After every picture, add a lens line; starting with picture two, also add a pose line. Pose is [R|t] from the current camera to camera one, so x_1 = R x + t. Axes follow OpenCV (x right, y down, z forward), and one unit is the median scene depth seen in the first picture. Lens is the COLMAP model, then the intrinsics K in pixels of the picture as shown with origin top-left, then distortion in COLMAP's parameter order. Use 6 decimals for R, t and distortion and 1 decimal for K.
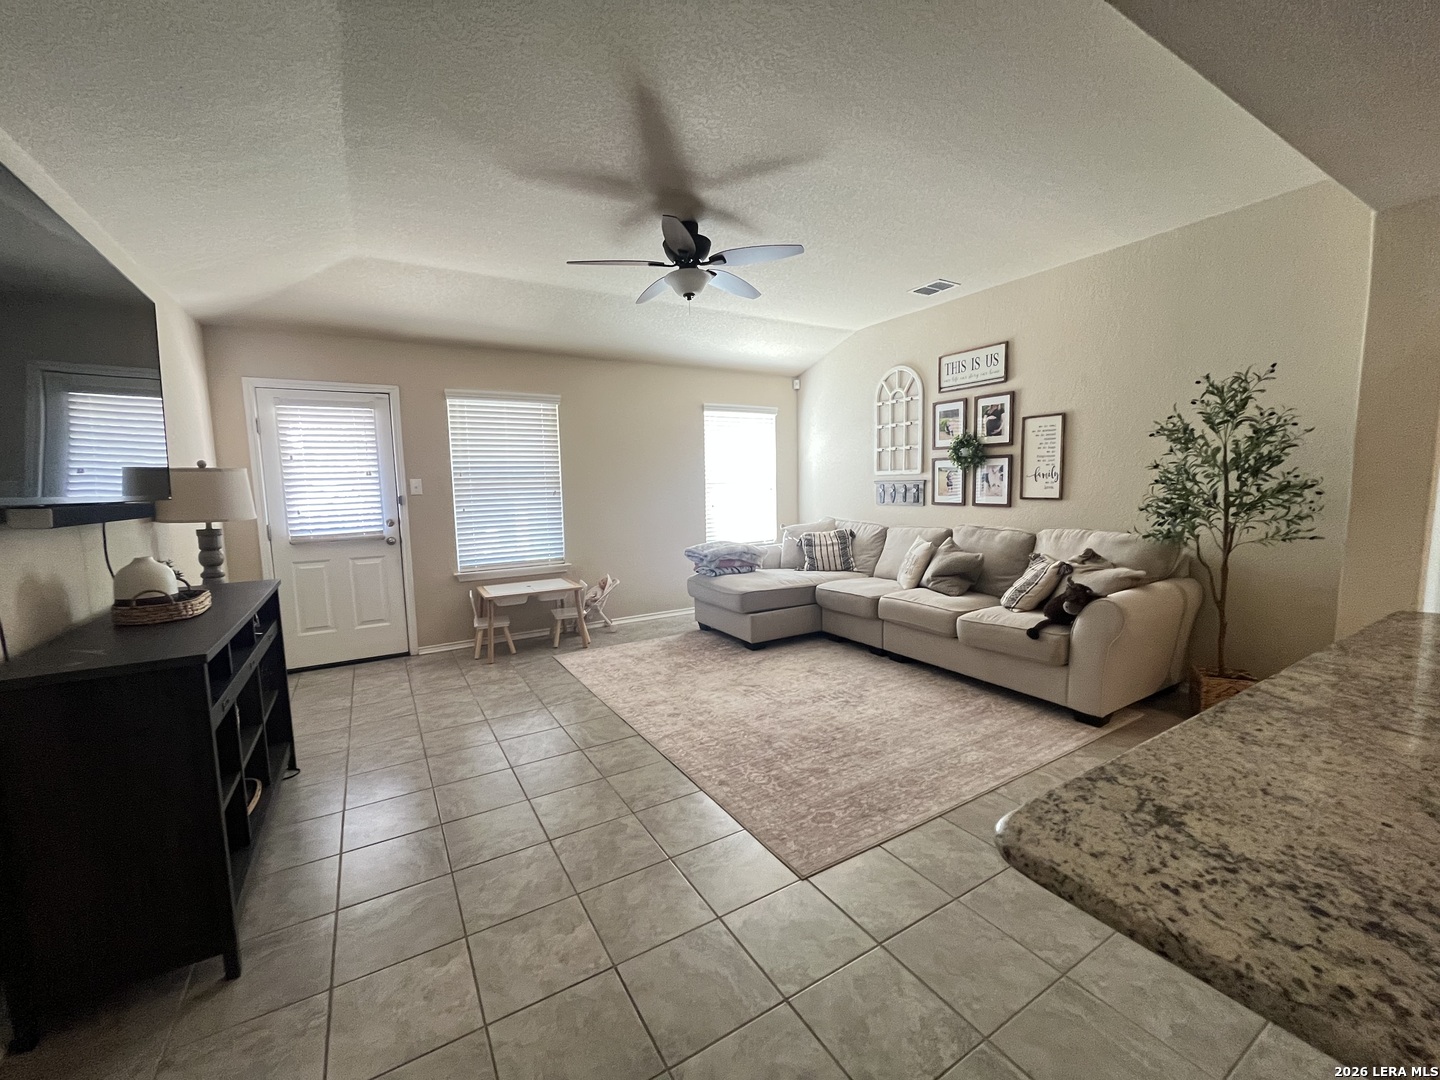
lens RADIAL K [[581.5, 0, 718.9], [0, 581.5, 539.5], [0, 0, 1]] dist [-0.001248, -0.000026]
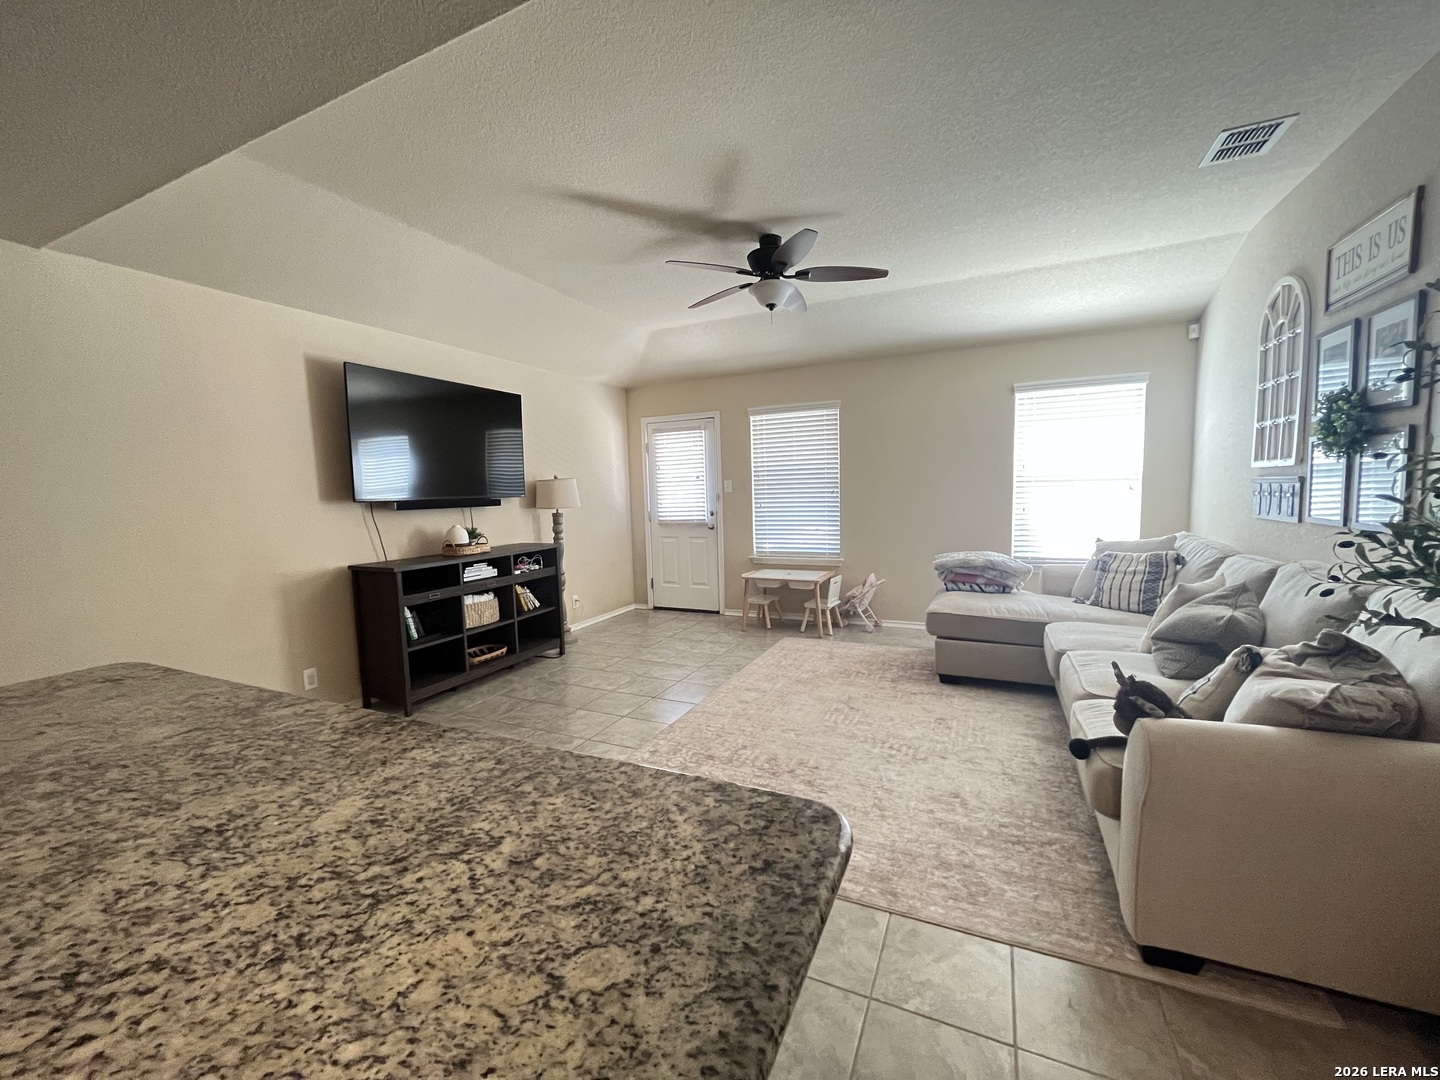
lens RADIAL K [[581.5, 0, 718.8], [0, 581.5, 539.7], [0, 0, 1]] dist [-0.001248, -0.000026]
pose [[0.557354, 0.079215, -0.826488, 0.577045], [-0.065665, 0.996526, 0.051230, -0.038695], [0.827674, 0.025719, 0.560619, 0.261453]]
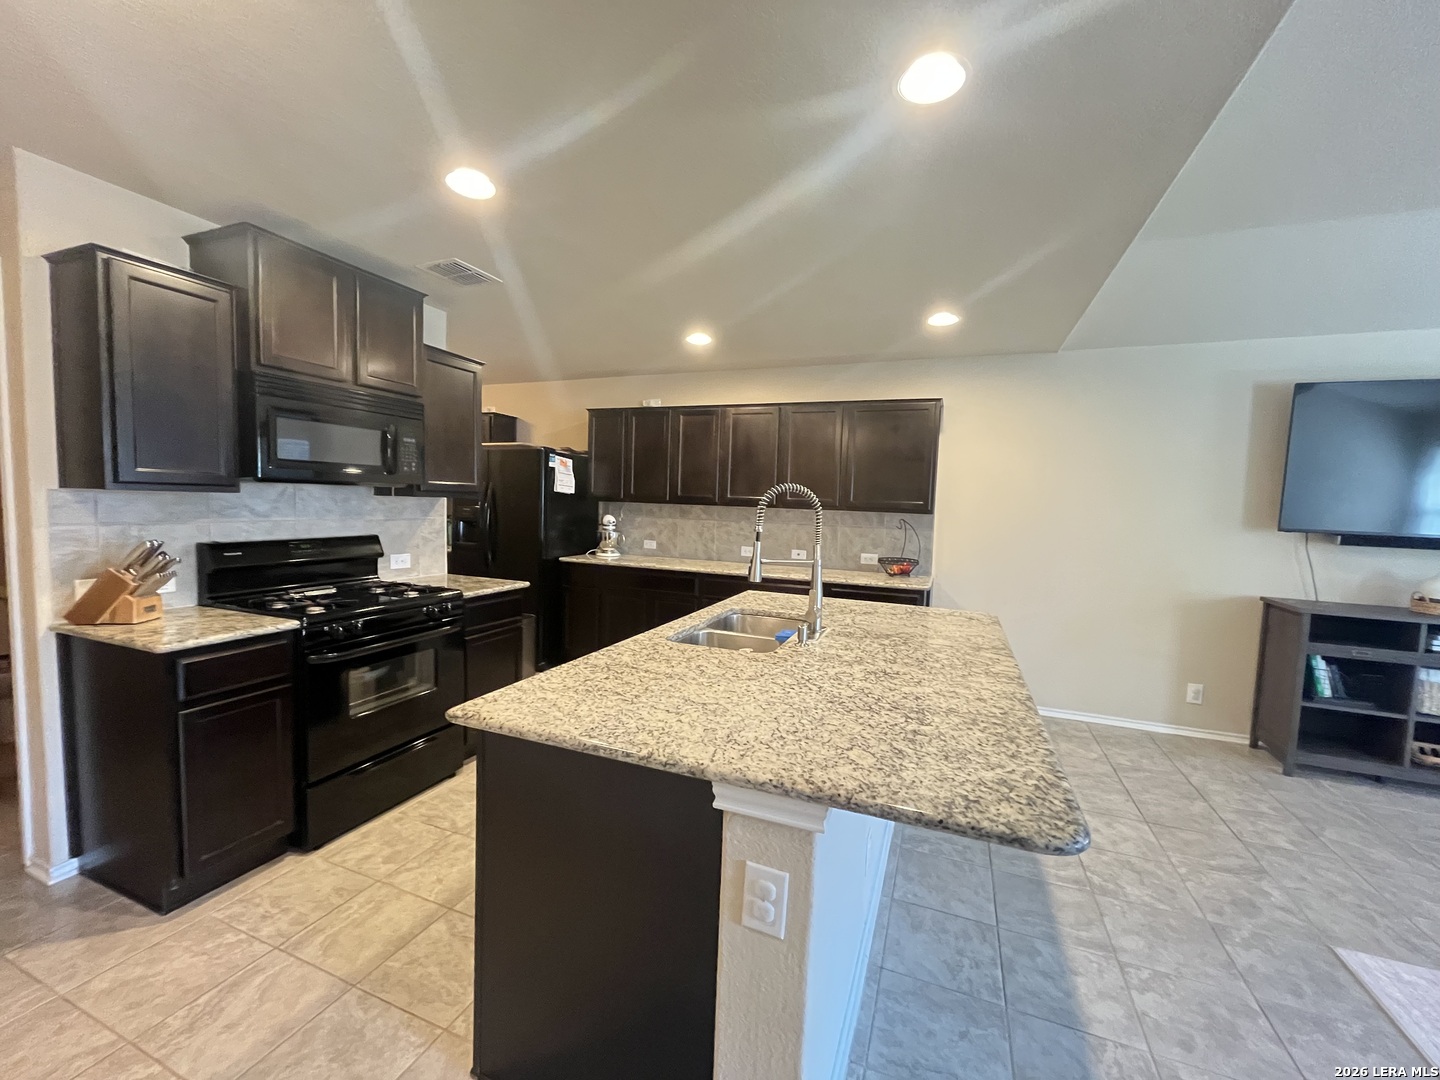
lens RADIAL K [[581.5, 0, 718.9], [0, 581.5, 543.0], [0, 0, 1]] dist [-0.001248, -0.000026]
pose [[-0.796577, 0.039263, -0.603261, 0.856620], [-0.075241, 0.983691, 0.163375, -0.136014], [0.599837, 0.175530, -0.780631, 0.848713]]
